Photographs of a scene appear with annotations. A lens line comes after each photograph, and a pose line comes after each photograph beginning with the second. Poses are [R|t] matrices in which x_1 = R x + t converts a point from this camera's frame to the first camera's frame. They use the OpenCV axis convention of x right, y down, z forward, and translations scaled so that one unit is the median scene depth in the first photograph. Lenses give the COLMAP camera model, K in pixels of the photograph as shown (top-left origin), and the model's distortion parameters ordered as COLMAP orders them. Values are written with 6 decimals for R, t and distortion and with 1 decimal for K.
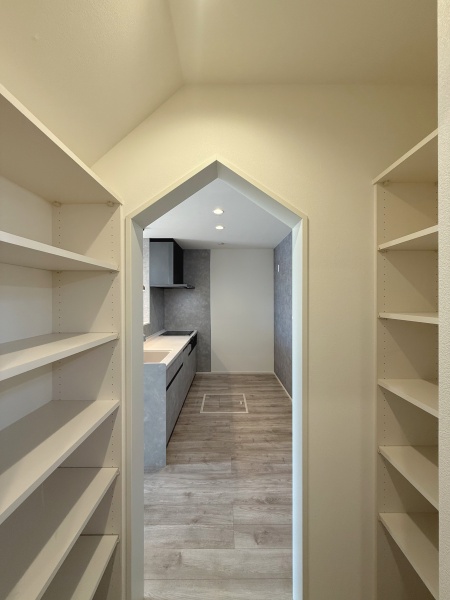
lens RADIAL K [[239.3, 0, 226.4], [0, 239.3, 299.6], [0, 0, 1]] dist [-0.000005, 0.000143]
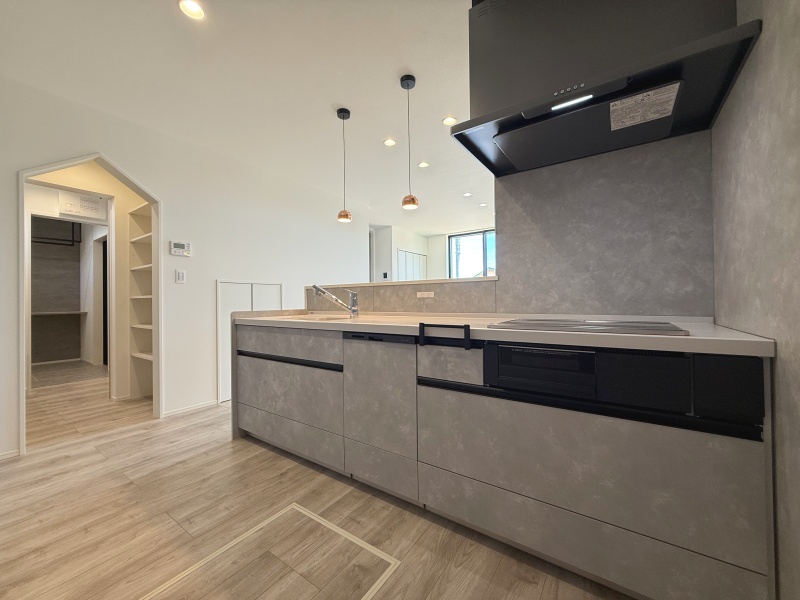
lens RADIAL K [[319.1, 0, 398.8], [0, 319.1, 300.1], [0, 0, 1]] dist [-0.000005, 0.000143]
pose [[-0.575832, 0.009511, -0.817513, 0.157342], [0.009481, 0.999943, 0.004955, 0.122160], [0.817513, -0.004898, -0.575889, 1.113081]]
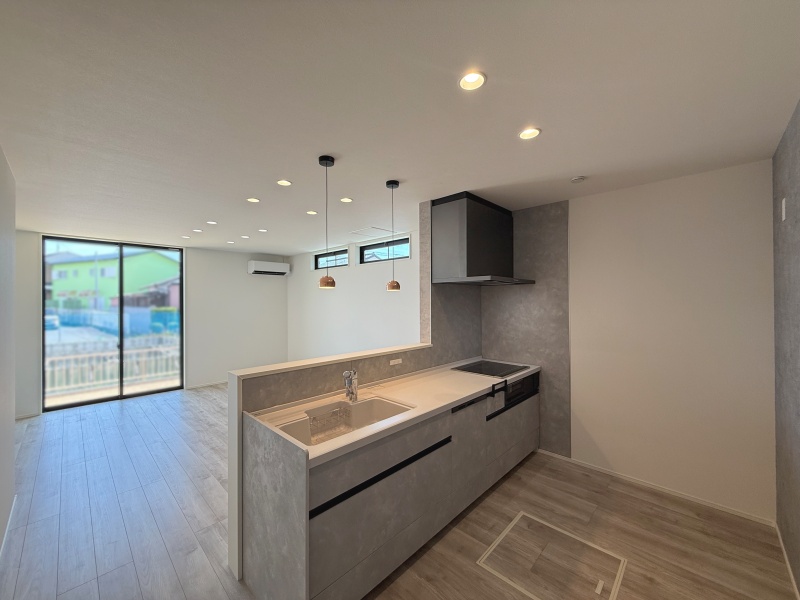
lens RADIAL K [[319.1, 0, 396.1], [0, 319.1, 299.7], [0, 0, 1]] dist [-0.000005, 0.000143]
pose [[0.713335, -0.001701, -0.700822, 0.157675], [-0.000894, 0.999994, -0.003337, -0.011135], [0.700823, 0.003007, 0.713329, 0.366870]]
